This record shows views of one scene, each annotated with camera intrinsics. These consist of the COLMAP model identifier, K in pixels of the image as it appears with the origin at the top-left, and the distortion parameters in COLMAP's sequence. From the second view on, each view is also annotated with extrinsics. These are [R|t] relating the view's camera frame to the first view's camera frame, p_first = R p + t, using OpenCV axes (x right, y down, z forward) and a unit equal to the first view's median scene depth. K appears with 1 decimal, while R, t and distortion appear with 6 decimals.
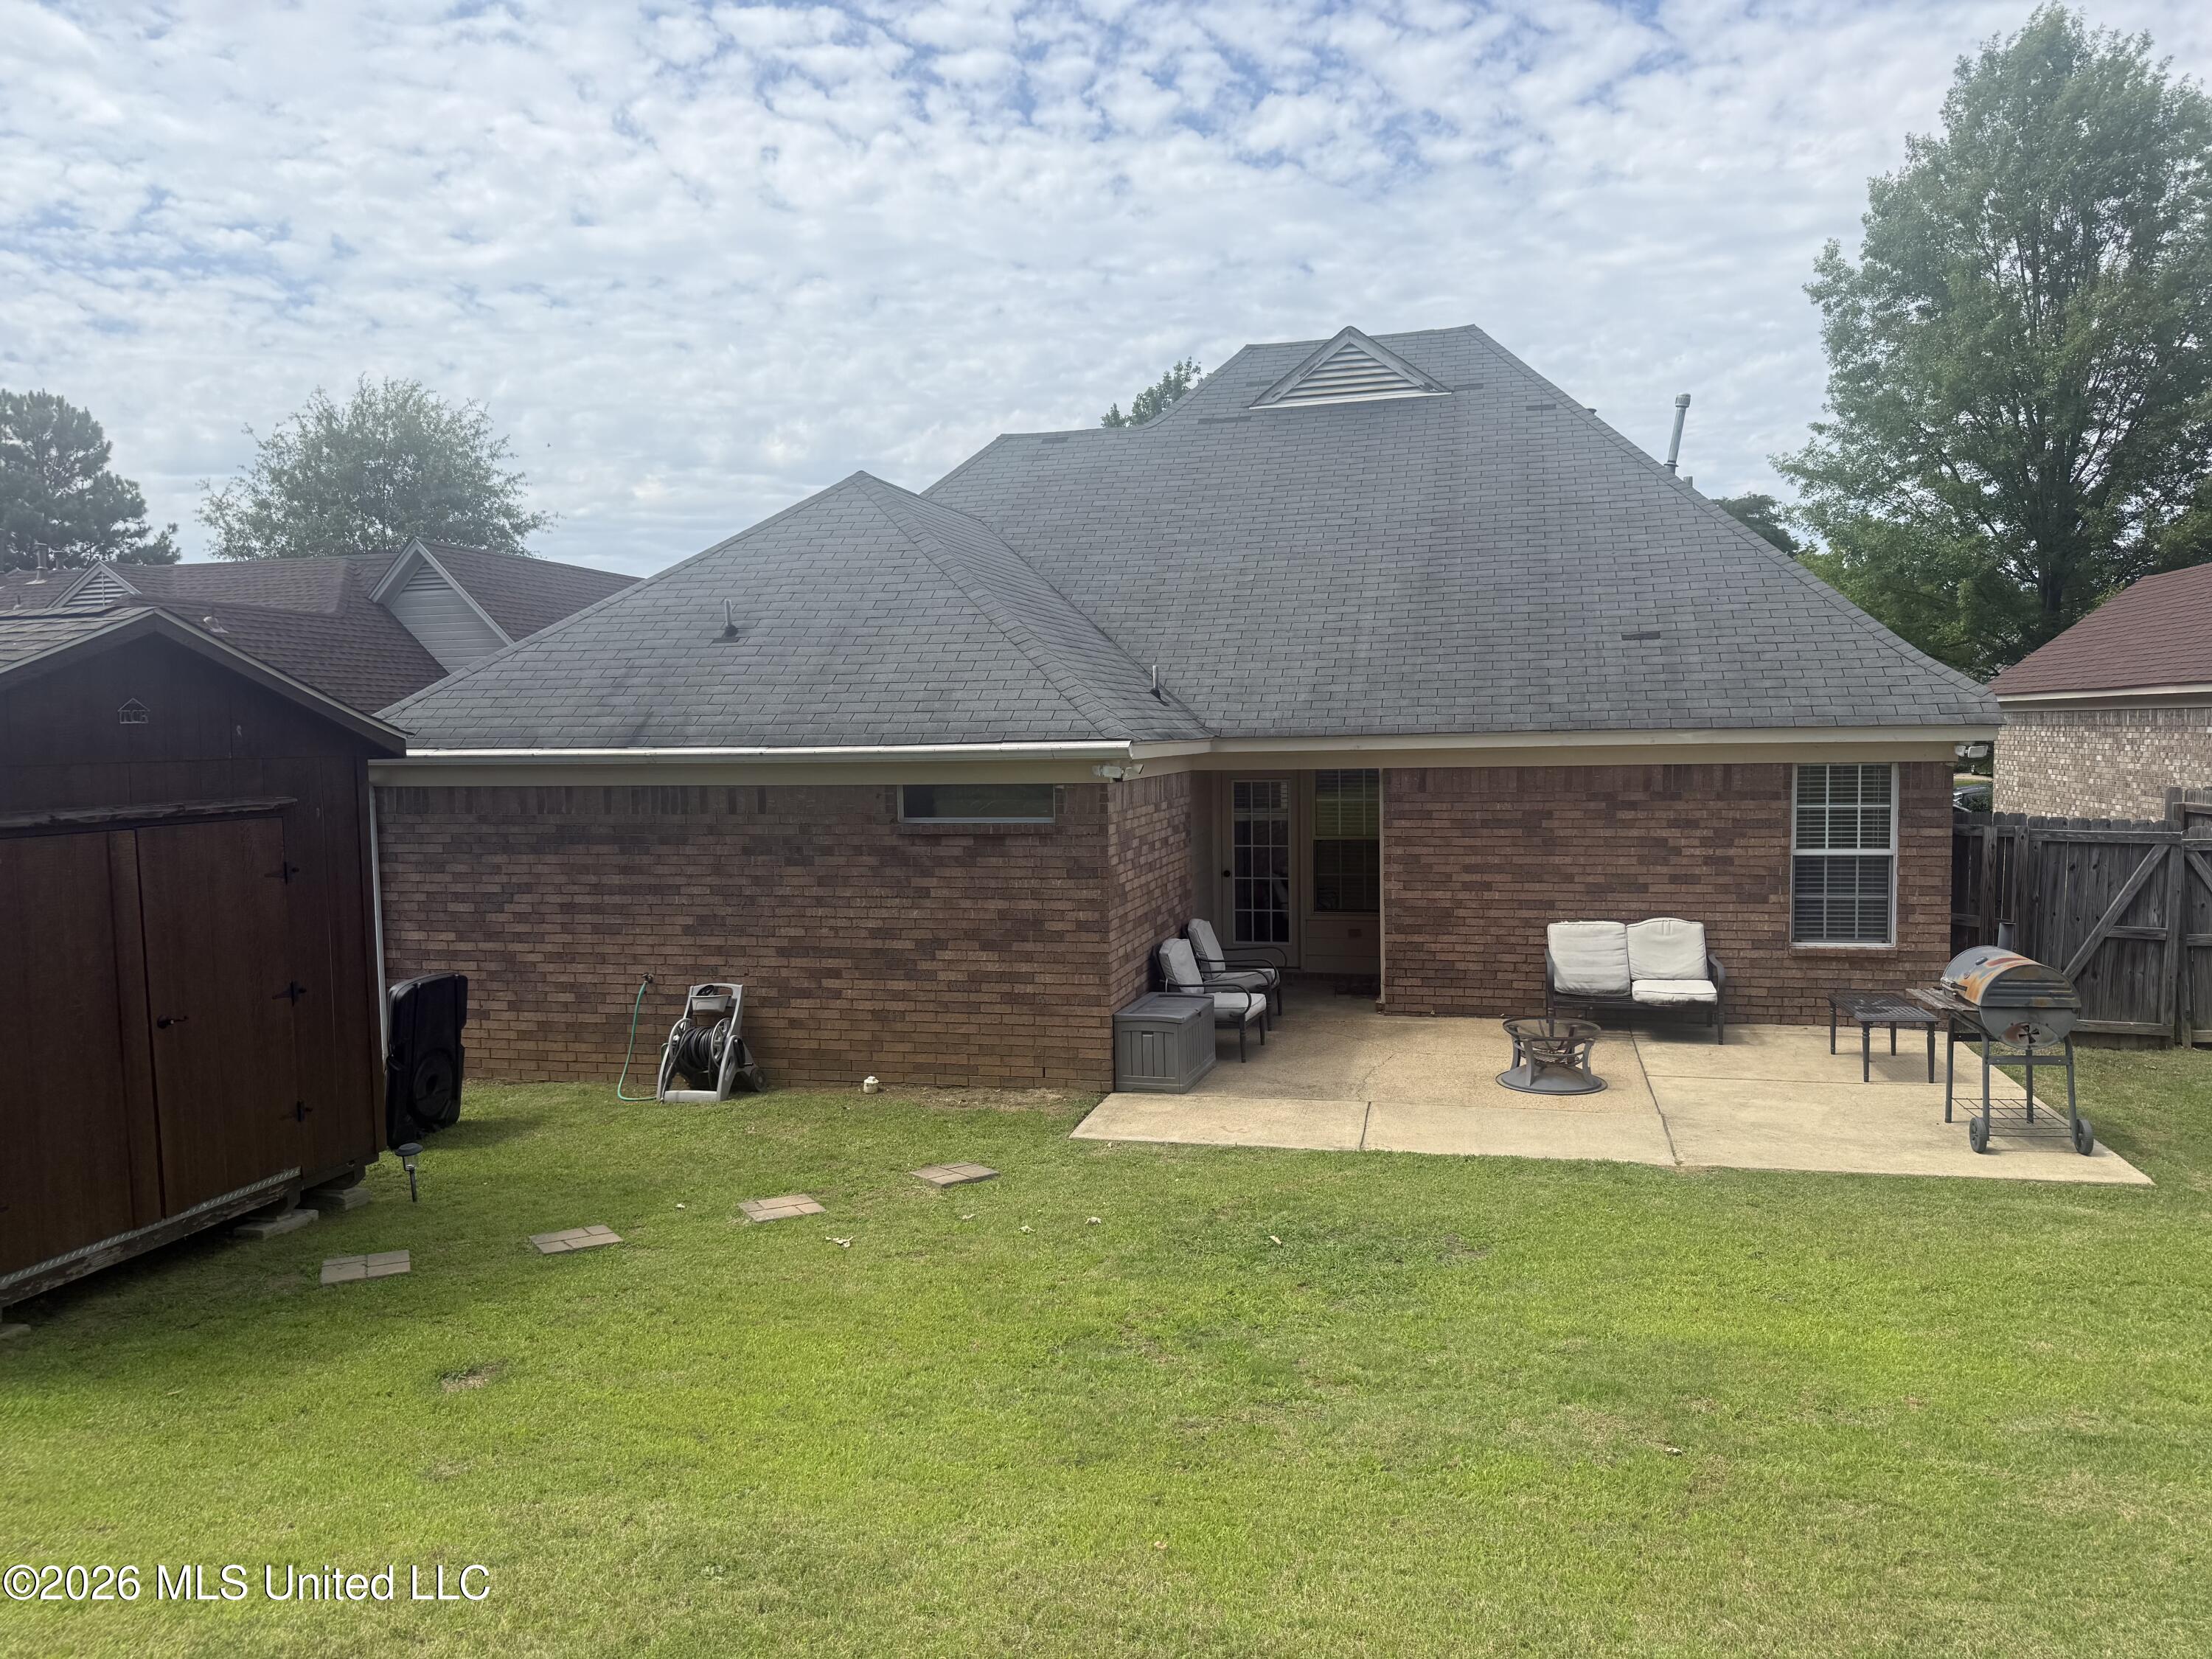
lens RADIAL K [[1560.9, 0, 1106.0], [0, 1560.9, 829.5], [0, 0, 1]] dist [0.207451, -0.459332]
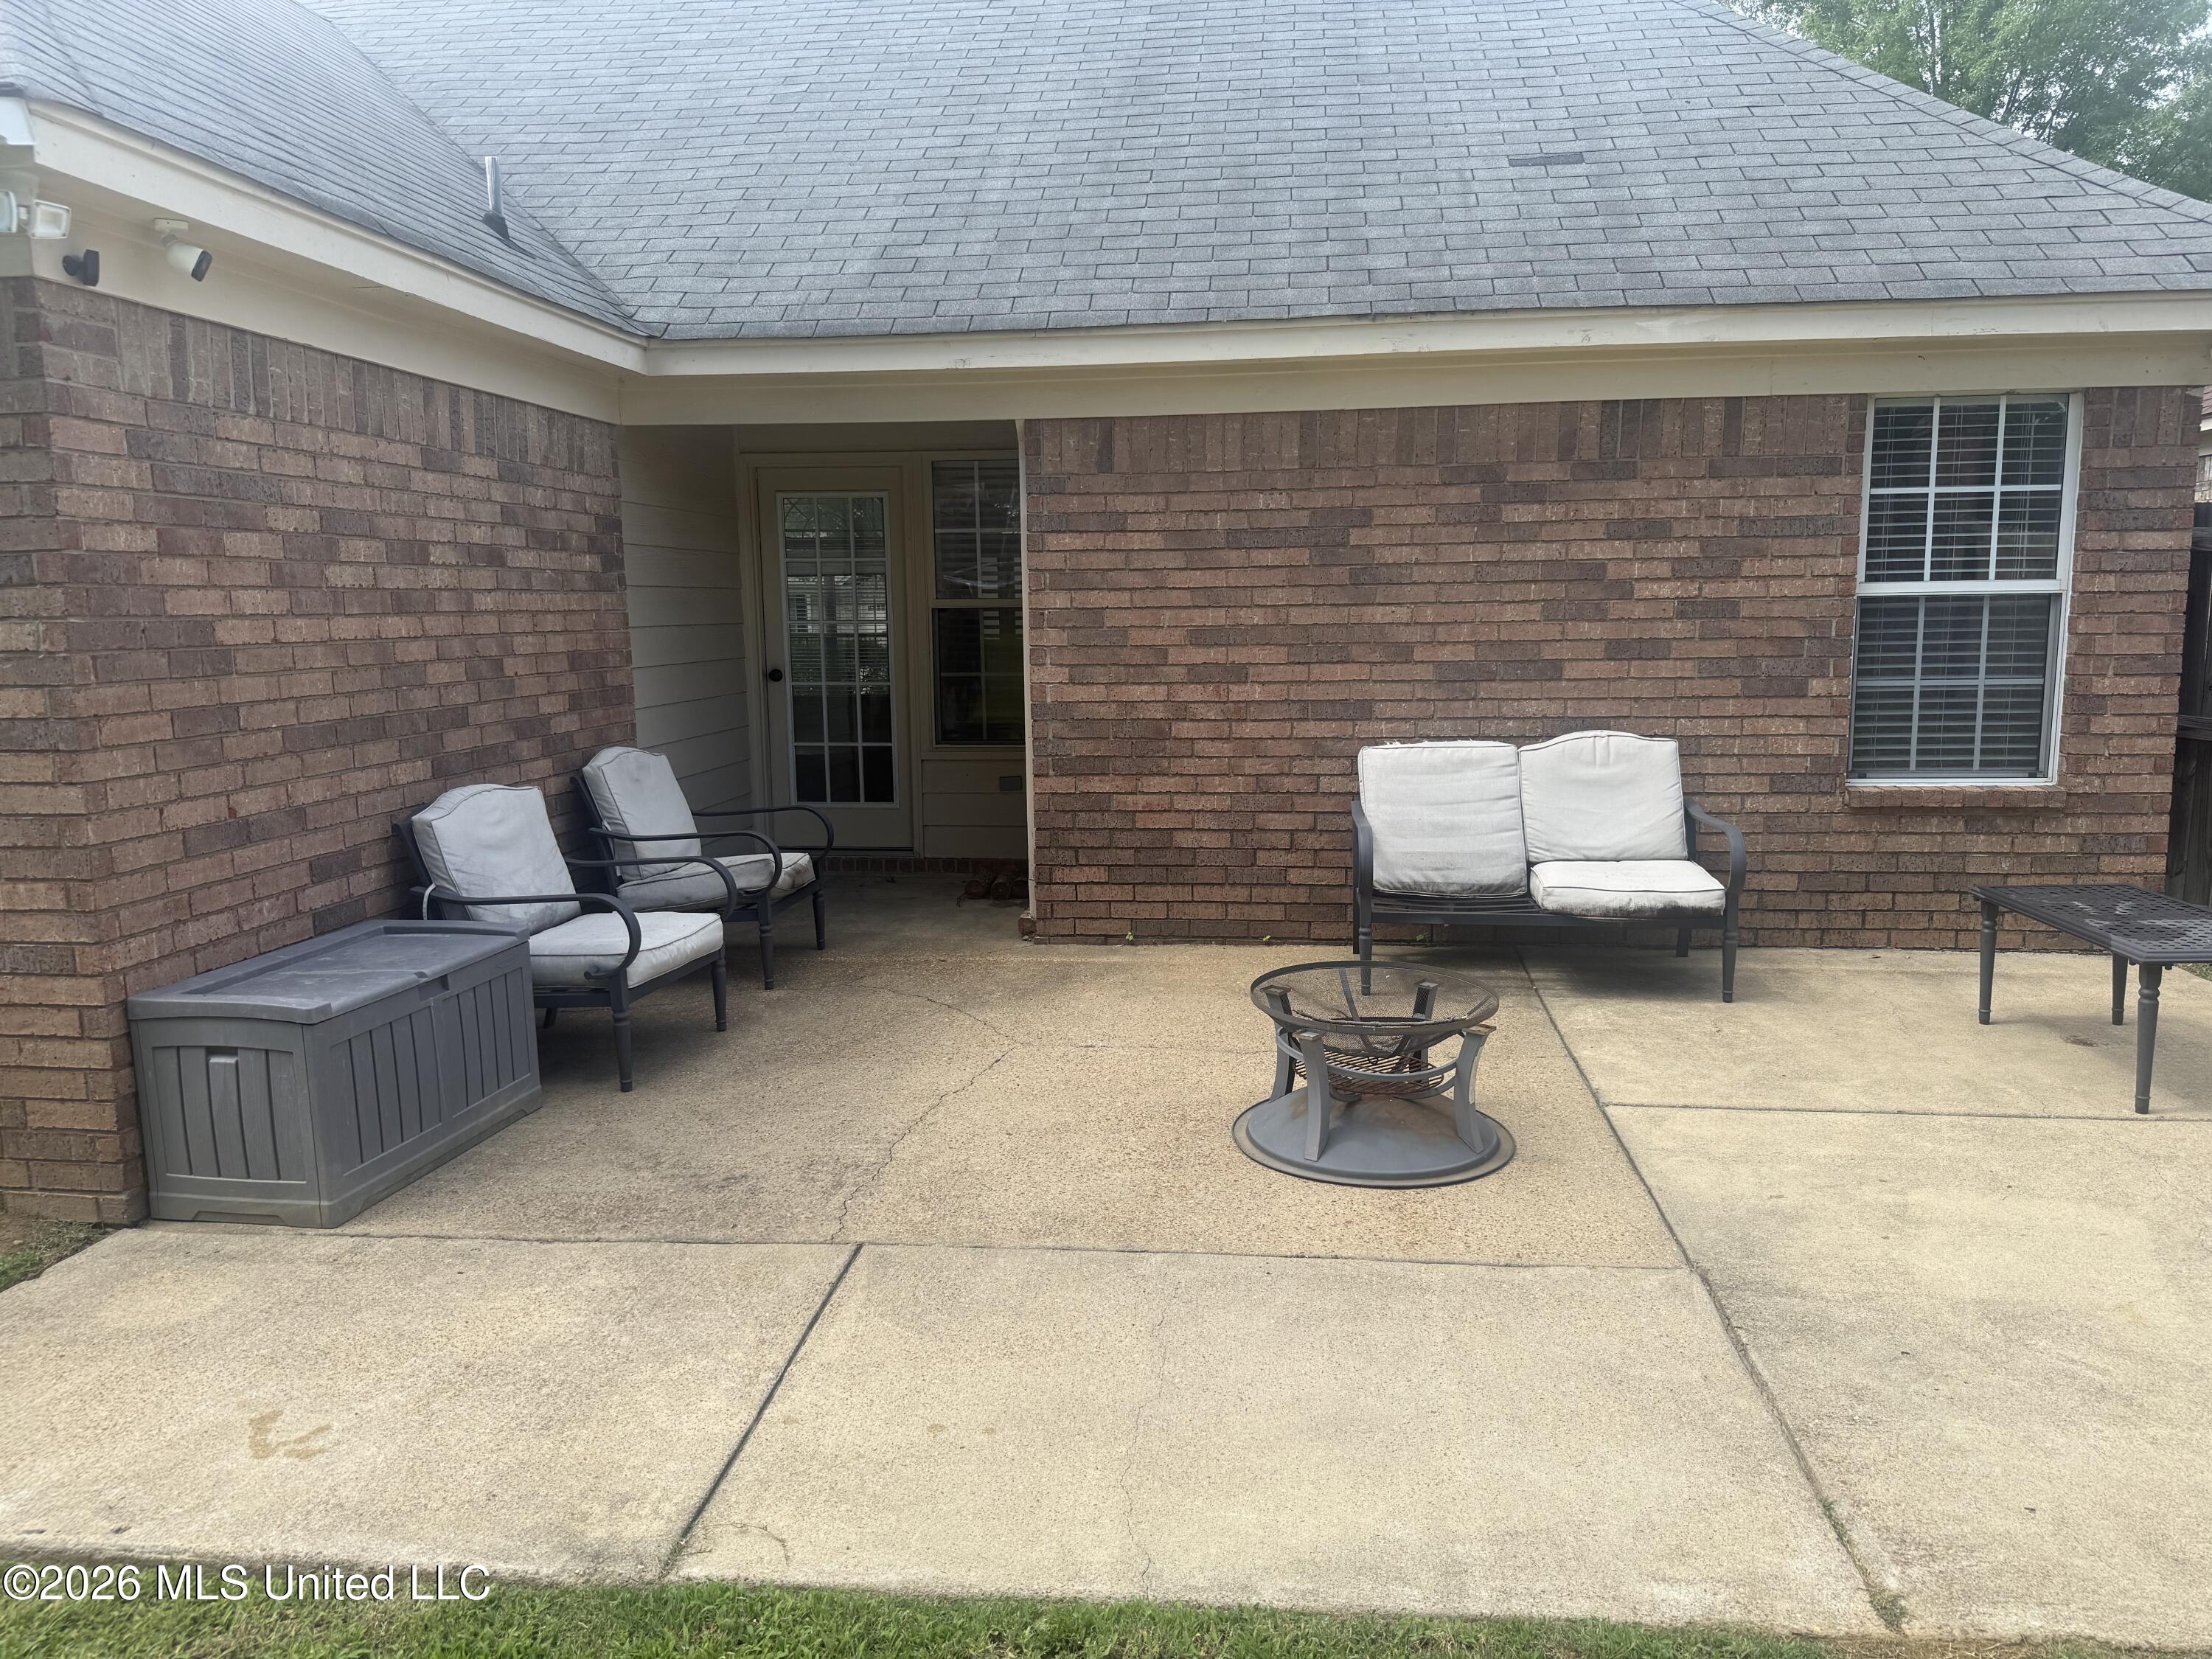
lens RADIAL K [[1567.6, 0, 1106.0], [0, 1567.6, 829.5], [0, 0, 1]] dist [0.084764, -0.127307]
pose [[0.992137, -0.012249, 0.124552, 0.146349], [0.002823, 0.997136, 0.075576, 0.048581], [-0.125121, -0.074630, 0.989331, 0.546851]]
